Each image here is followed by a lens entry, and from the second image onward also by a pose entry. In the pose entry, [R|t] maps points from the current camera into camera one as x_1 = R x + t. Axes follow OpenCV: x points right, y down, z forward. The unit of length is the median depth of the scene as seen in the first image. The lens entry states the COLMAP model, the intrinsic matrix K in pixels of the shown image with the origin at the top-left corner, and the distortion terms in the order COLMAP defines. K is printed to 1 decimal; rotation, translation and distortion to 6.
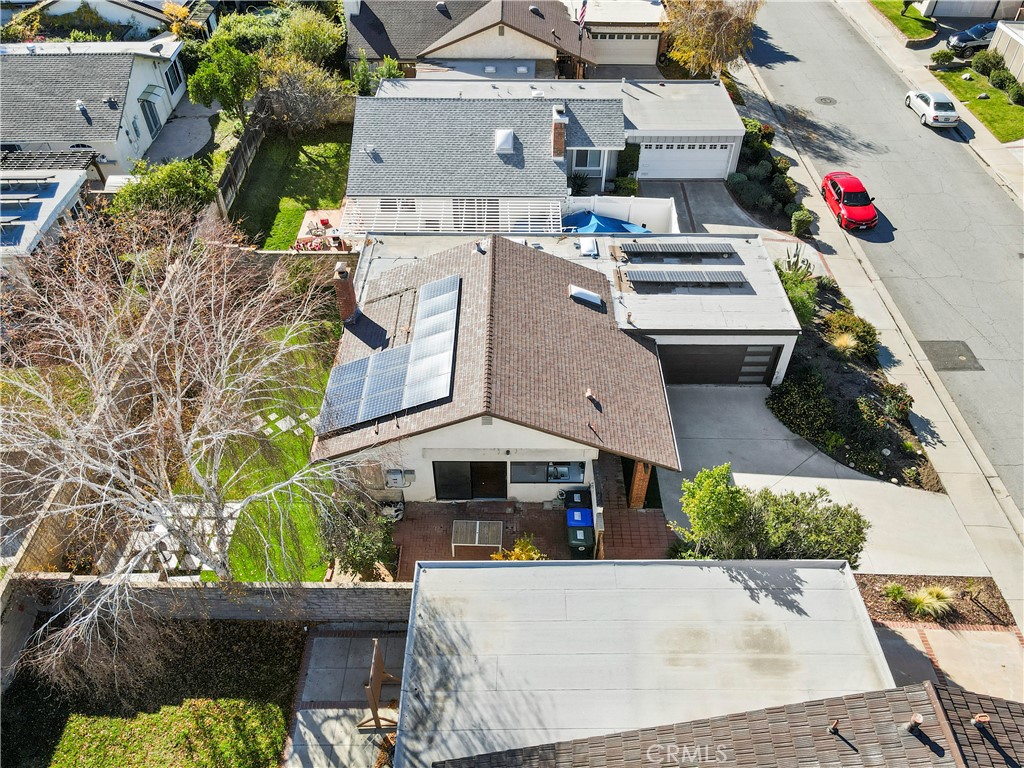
lens RADIAL K [[744.4, 0, 522.2], [0, 744.4, 383.0], [0, 0, 1]] dist [0.004815, 0.011538]
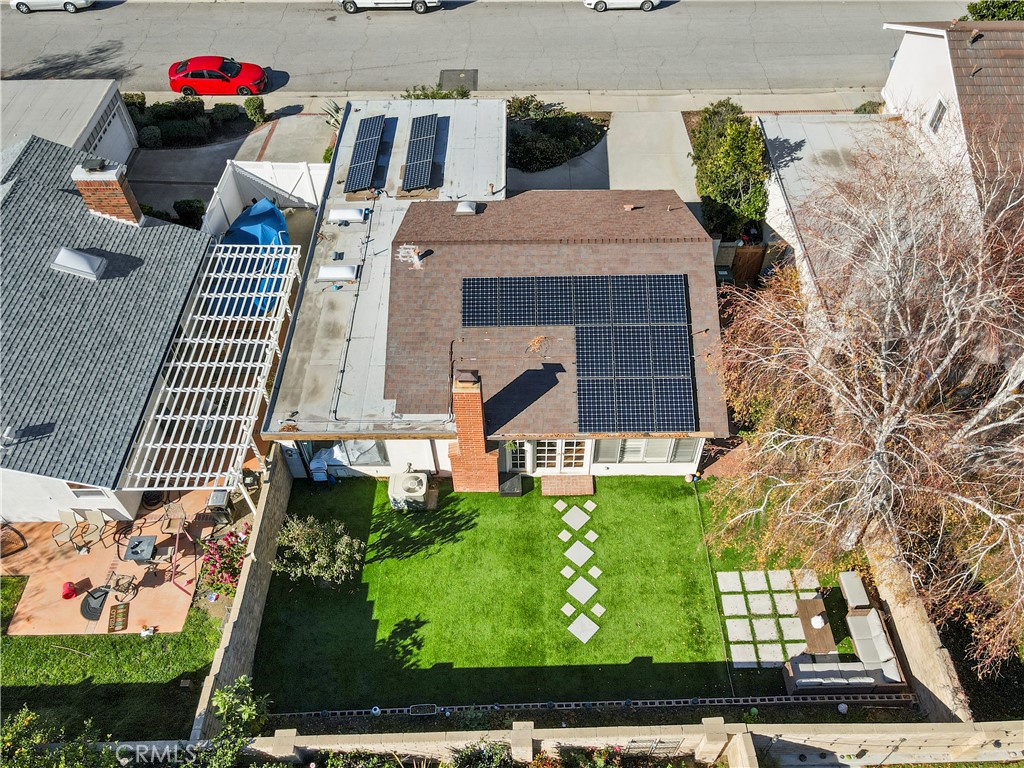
lens RADIAL K [[802.7, 0, 531.3], [0, 802.7, 384.4], [0, 0, 1]] dist [-0.006986, -0.001944]
pose [[-0.005326, -0.765824, 0.643028, -0.620496], [0.693829, 0.460241, 0.553877, -0.444643], [-0.720120, 0.449101, 0.528899, 0.471834]]
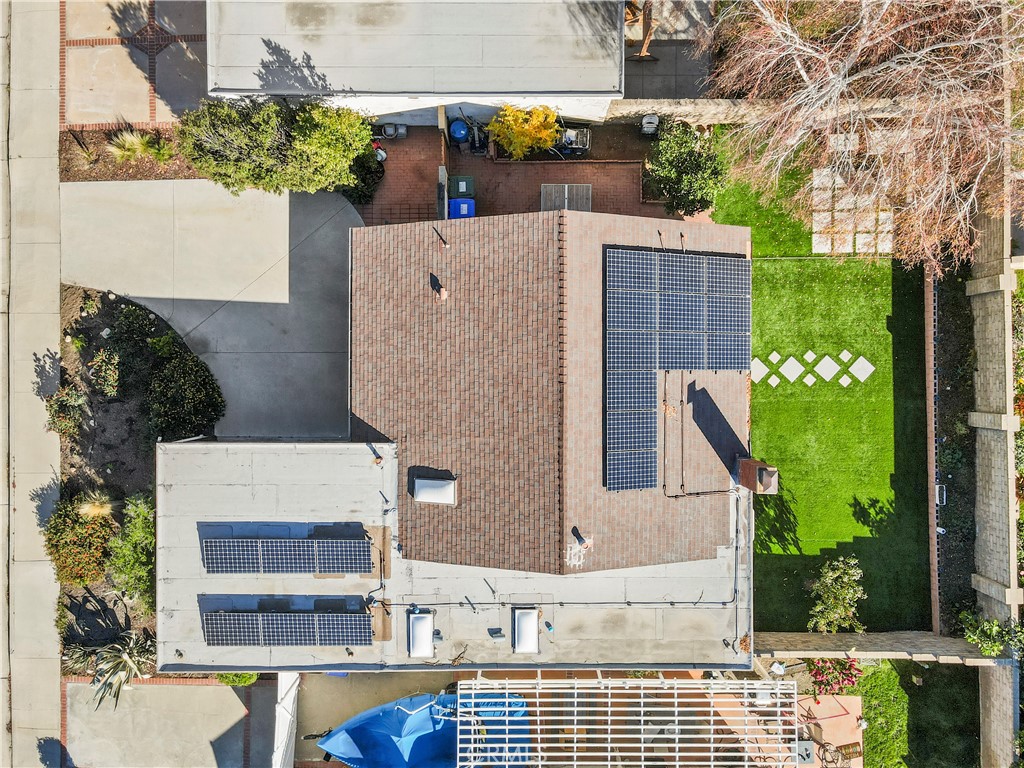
lens RADIAL K [[768.4, 0, 516.4], [0, 768.4, 374.2], [0, 0, 1]] dist [0.005918, 0.006379]
pose [[-0.999947, -0.005579, -0.008669, 0.009891], [-0.002366, -0.694324, 0.719658, -0.520350], [-0.010034, 0.719640, 0.694274, 0.346055]]
